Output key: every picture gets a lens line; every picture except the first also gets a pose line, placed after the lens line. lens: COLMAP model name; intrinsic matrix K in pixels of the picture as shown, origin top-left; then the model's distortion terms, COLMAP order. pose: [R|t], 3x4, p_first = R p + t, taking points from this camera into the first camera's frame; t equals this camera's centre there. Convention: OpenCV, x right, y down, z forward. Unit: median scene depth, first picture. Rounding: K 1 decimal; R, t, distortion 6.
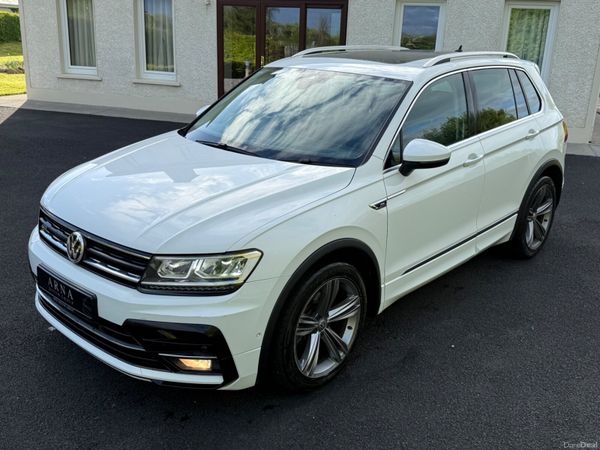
lens RADIAL K [[628.3, 0, 302.6], [0, 628.3, 219.6], [0, 0, 1]] dist [0.044005, 0.000000]
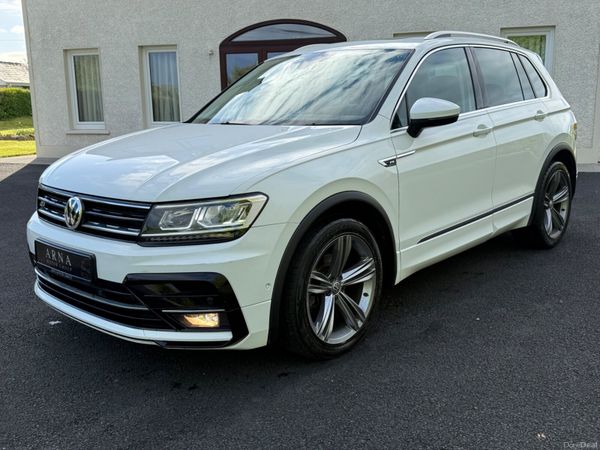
lens RADIAL K [[628.3, 0, 303.9], [0, 628.3, 216.2], [0, 0, 1]] dist [0.044005, 0.000000]
pose [[0.998439, -0.054369, -0.012796, 0.000770], [0.052546, 0.991994, -0.114838, 0.168724], [0.018937, 0.113986, 0.993302, 0.054639]]
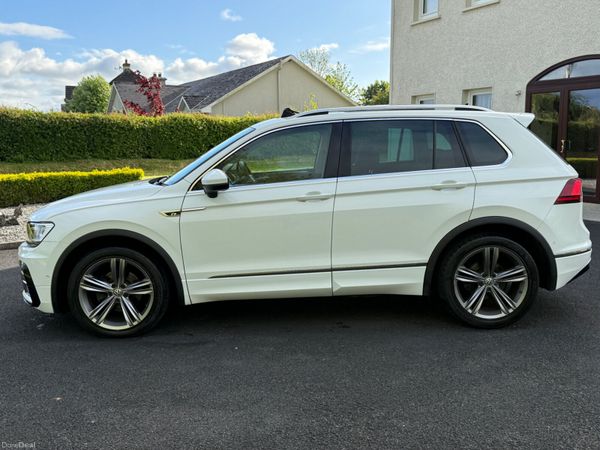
lens RADIAL K [[628.3, 0, 299.7], [0, 628.3, 222.0], [0, 0, 1]] dist [0.044005, 0.000000]
pose [[0.678820, 0.060823, -0.731782, 1.348214], [-0.180080, 0.979920, -0.085600, 0.061375], [0.711881, 0.189886, 0.676142, 0.304972]]
